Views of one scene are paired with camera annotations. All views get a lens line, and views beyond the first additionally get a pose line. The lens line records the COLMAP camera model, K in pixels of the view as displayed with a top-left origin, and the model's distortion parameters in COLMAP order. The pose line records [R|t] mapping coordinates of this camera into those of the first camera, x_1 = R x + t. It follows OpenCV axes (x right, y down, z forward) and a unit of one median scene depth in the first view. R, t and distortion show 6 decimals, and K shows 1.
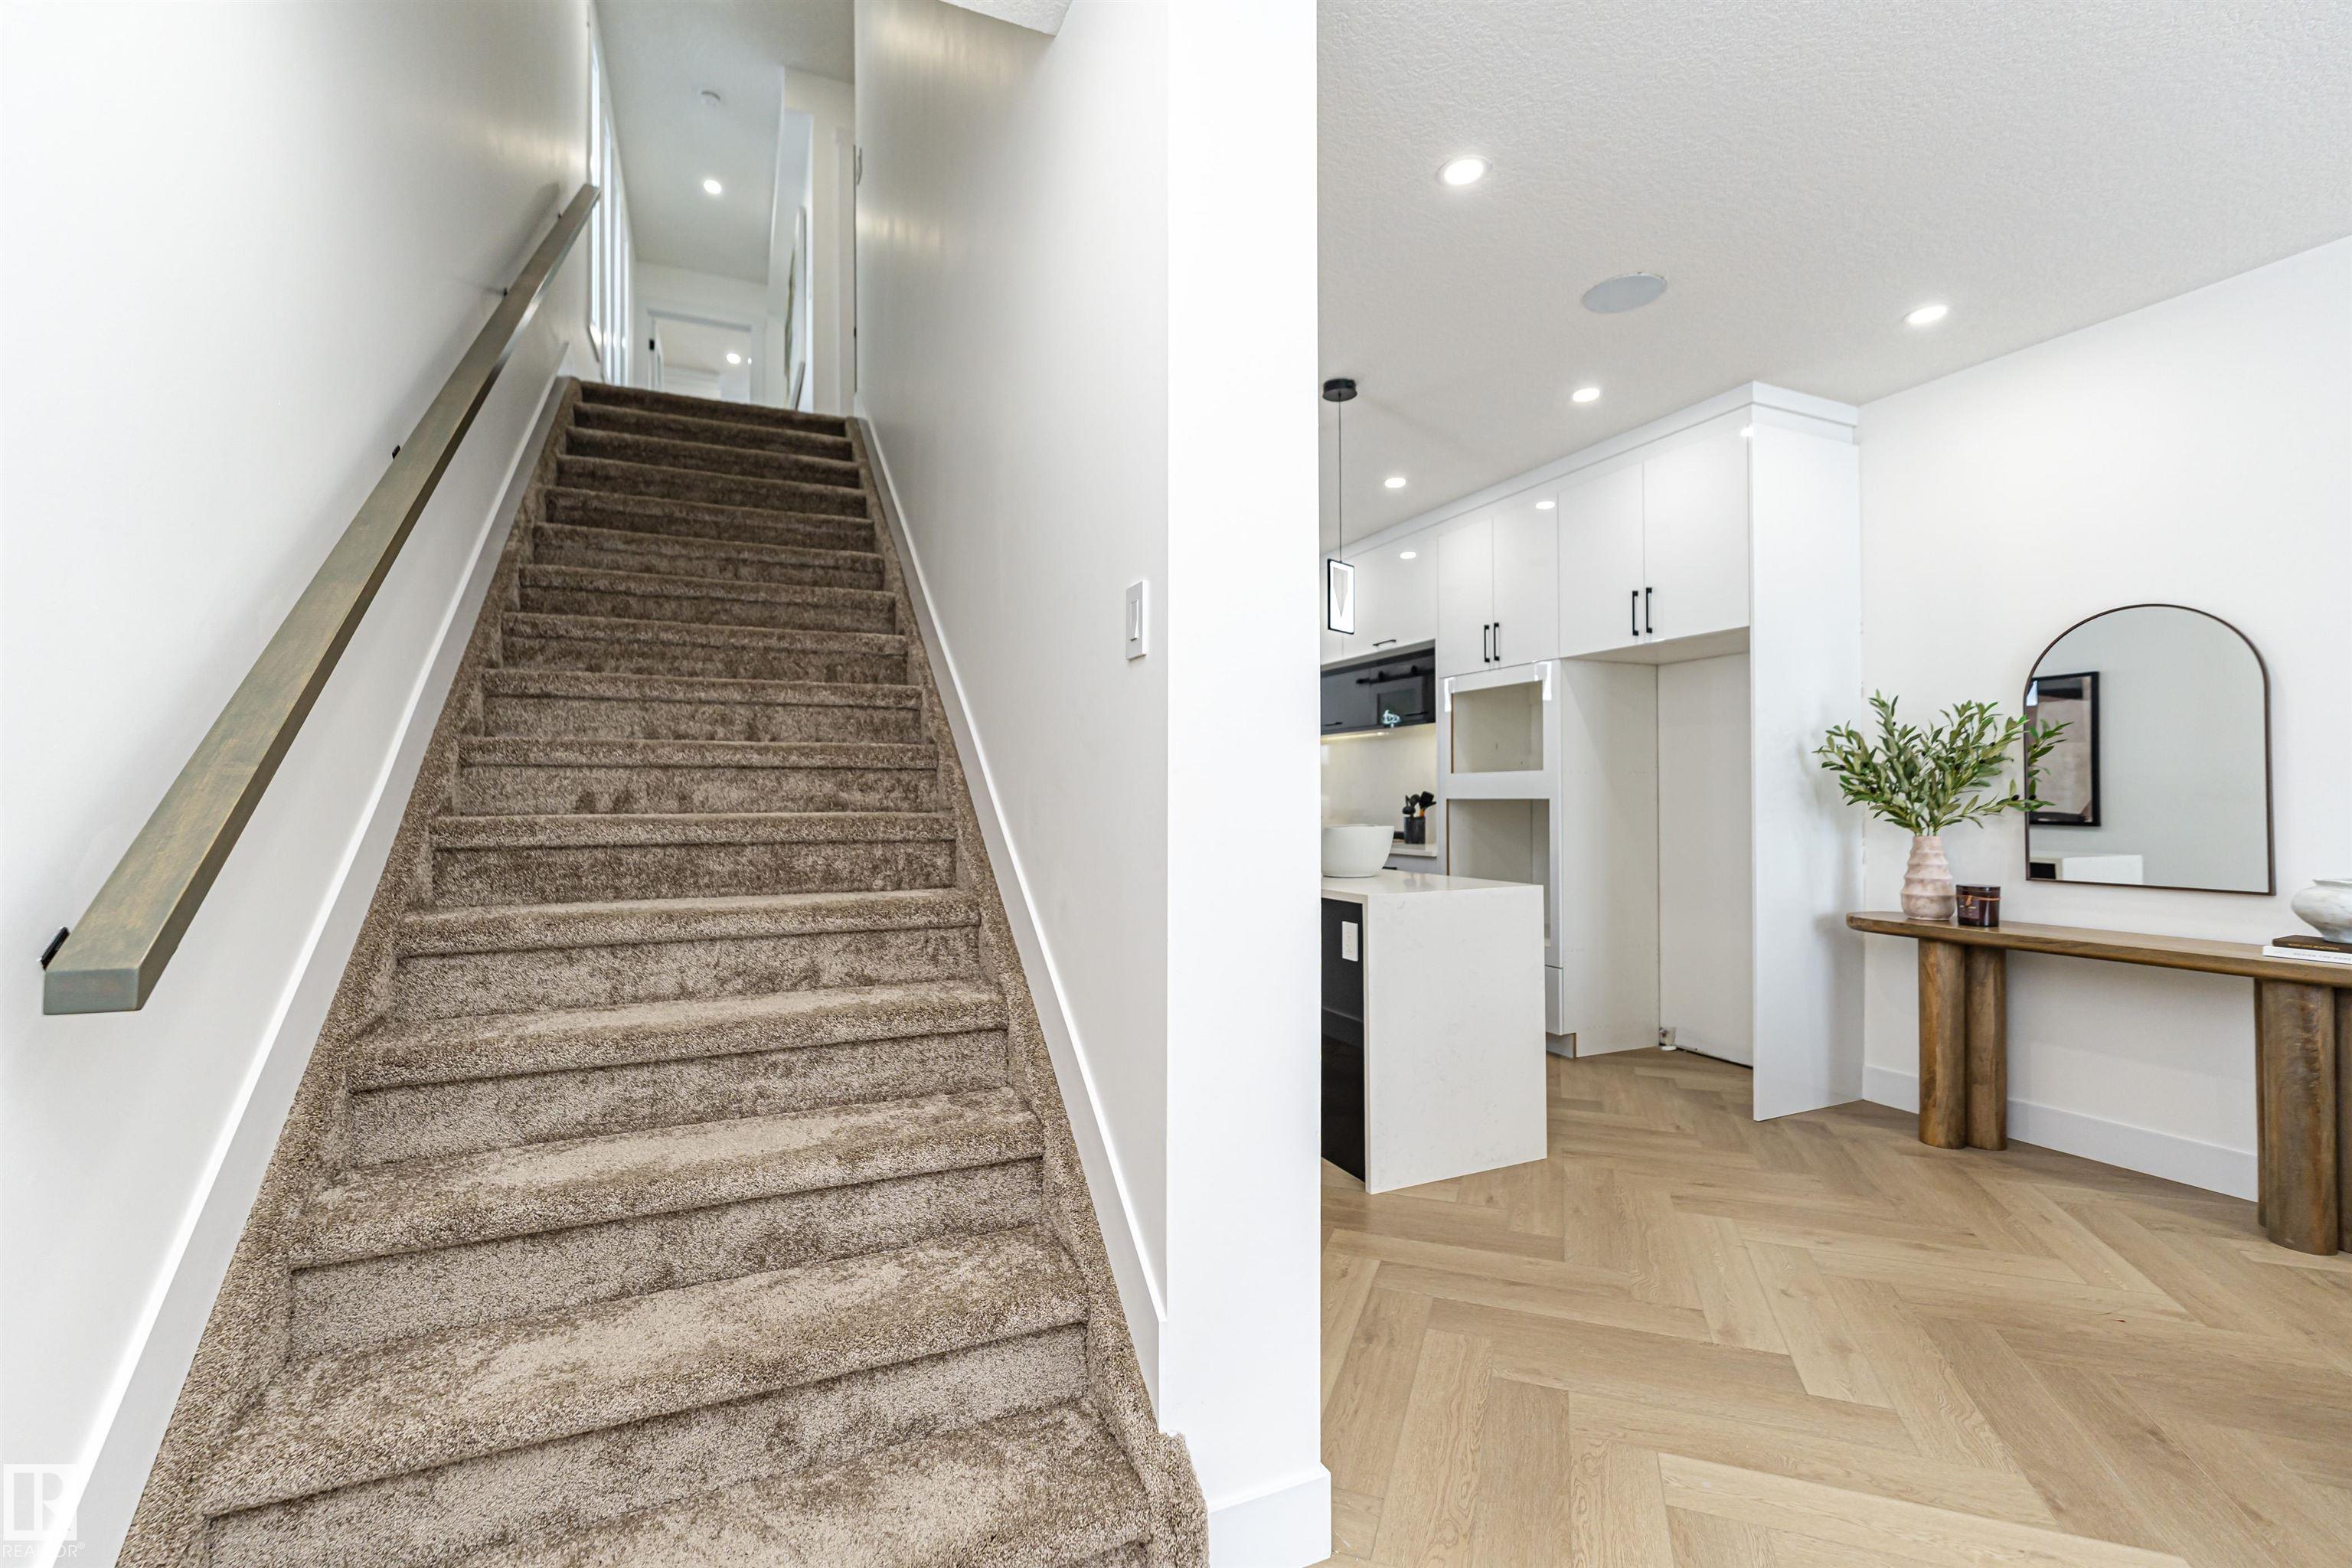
lens RADIAL K [[988.8, 0, 1160.3], [0, 988.8, 790.2], [0, 0, 1]] dist [-0.003780, 0.000321]
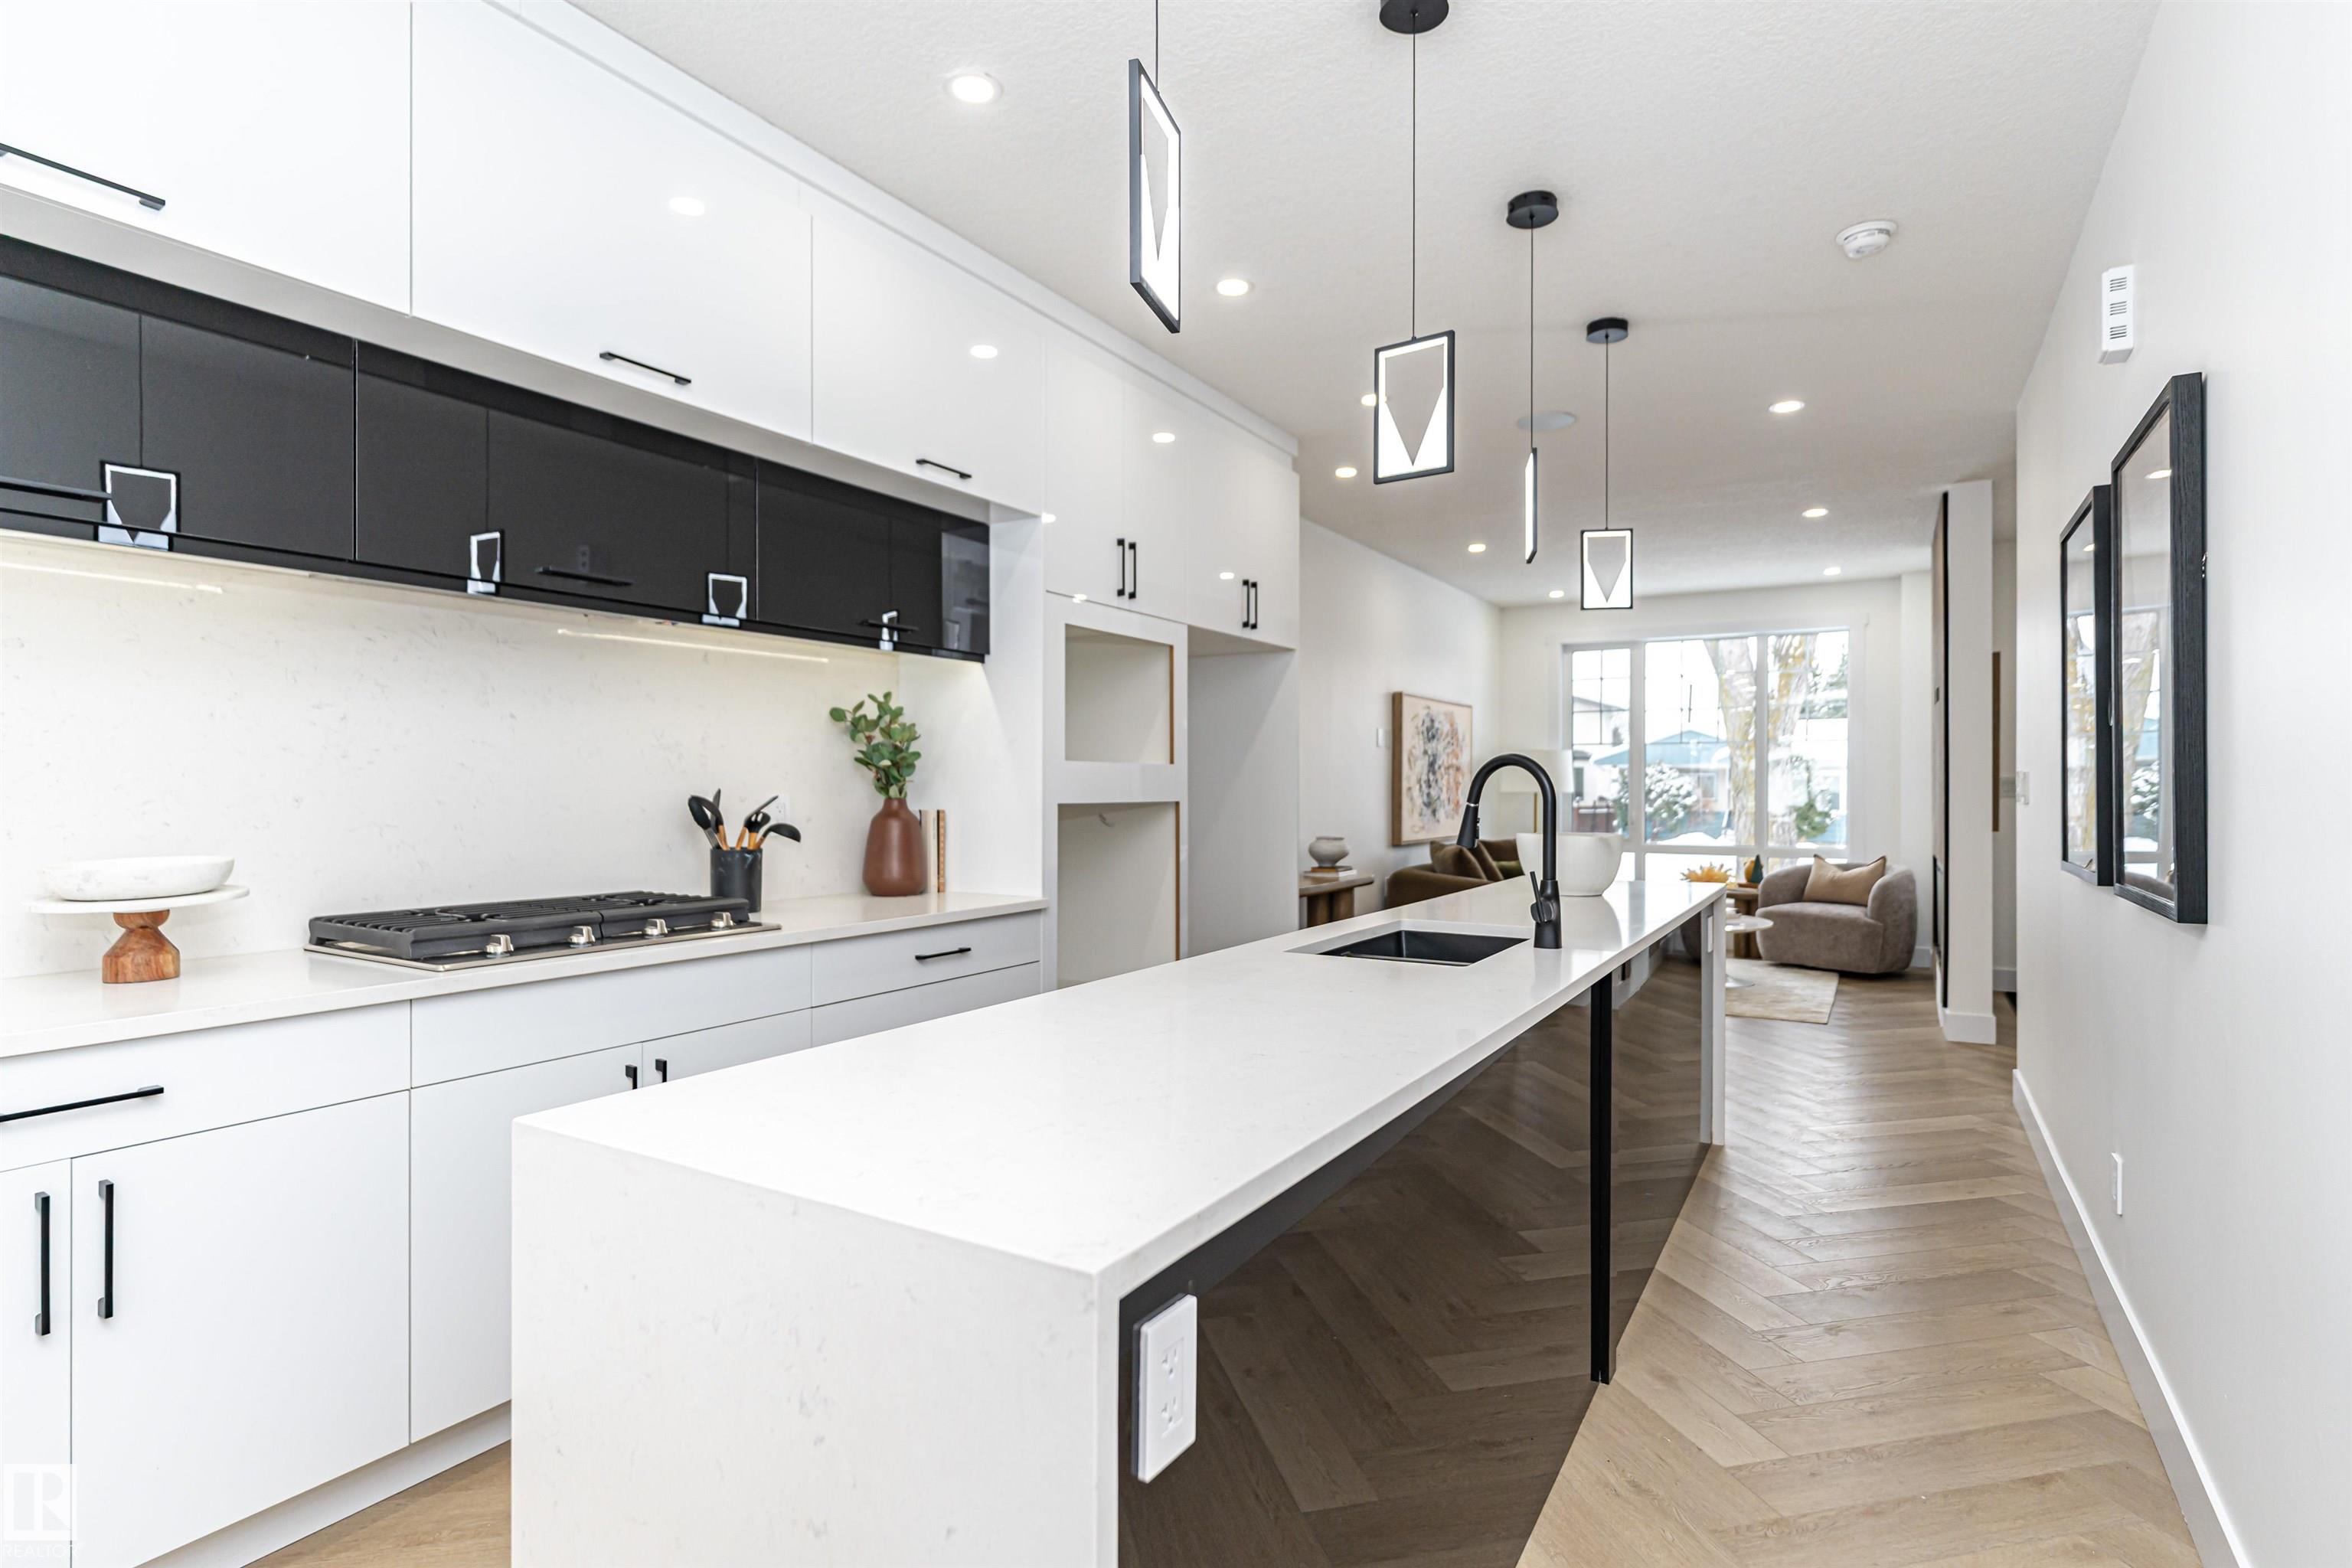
lens RADIAL K [[1152.6, 0, 1176.3], [0, 1152.6, 792.1], [0, 0, 1]] dist [-0.012229, -0.000372]
pose [[-0.561481, 0.007658, 0.827455, -0.471136], [0.002547, 0.999968, -0.007527, 0.012038], [-0.827486, -0.002119, -0.561482, 2.004682]]
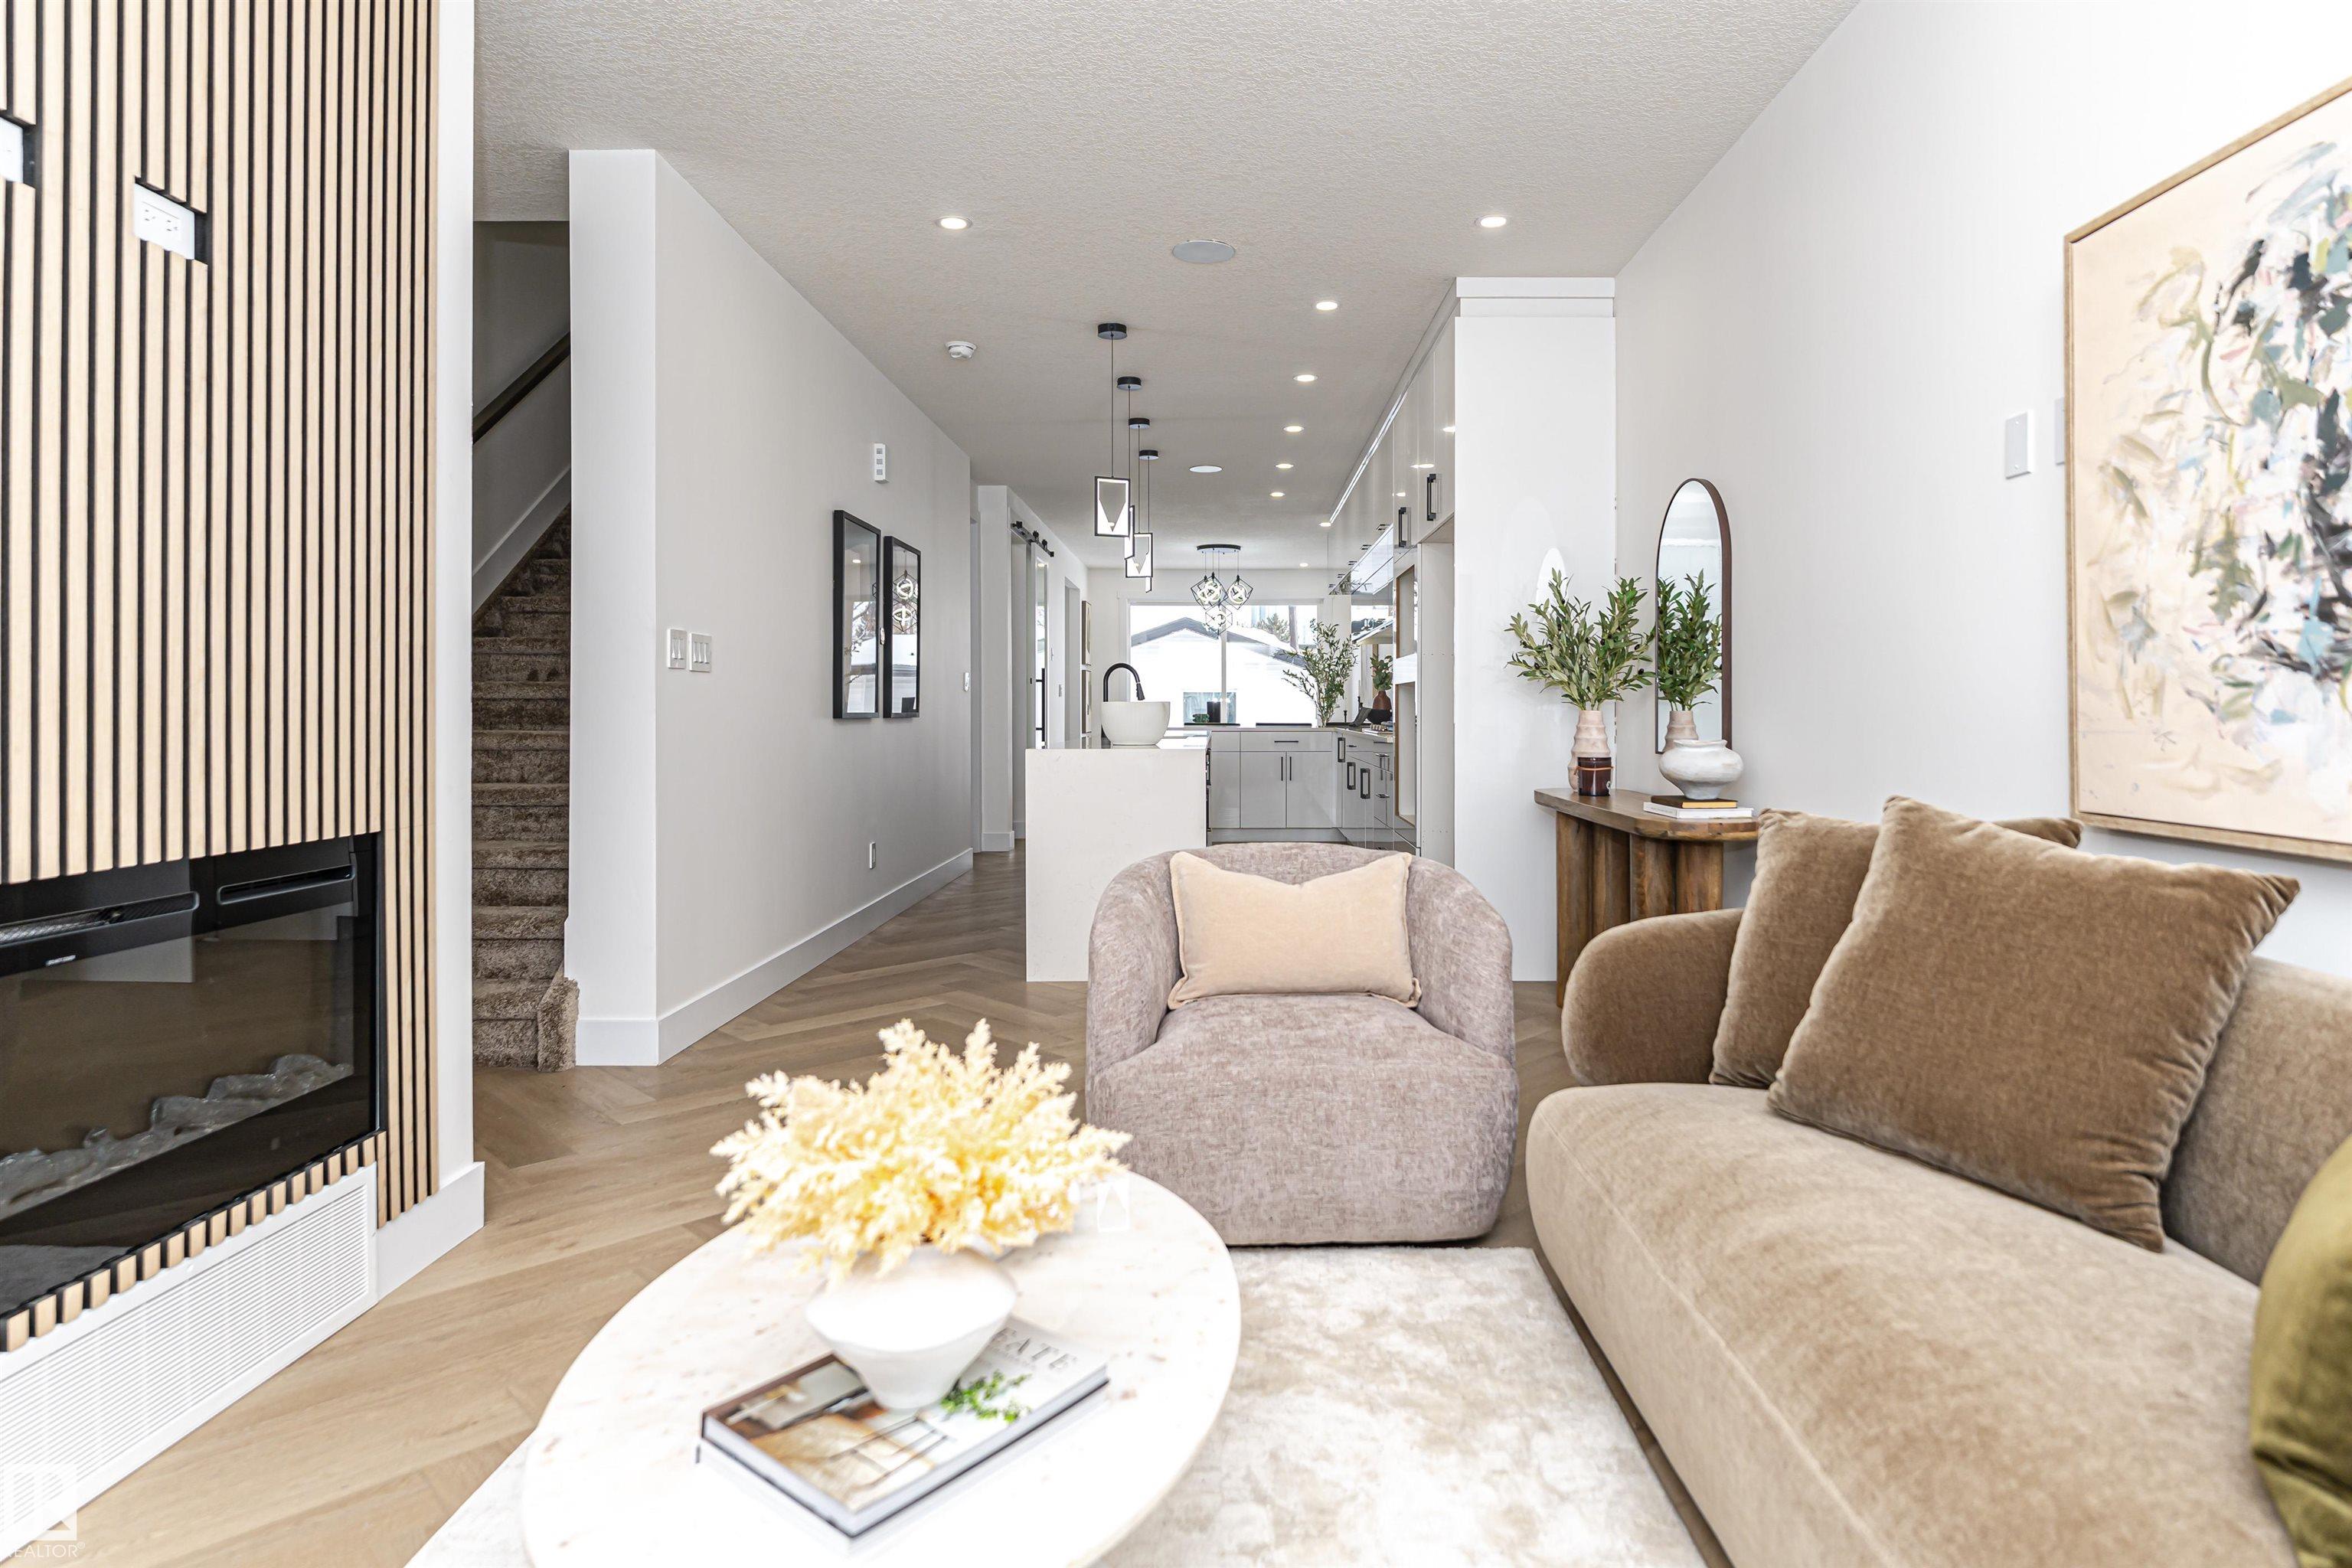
lens RADIAL K [[1265.2, 0, 1241.2], [0, 1265.2, 702.7], [0, 0, 1]] dist [0.002422, -0.000622]
pose [[0.916662, 0.001915, -0.399659, 0.995726], [-0.000089, 0.999989, 0.004588, 0.034816], [0.399663, -0.004170, 0.916653, -0.353090]]
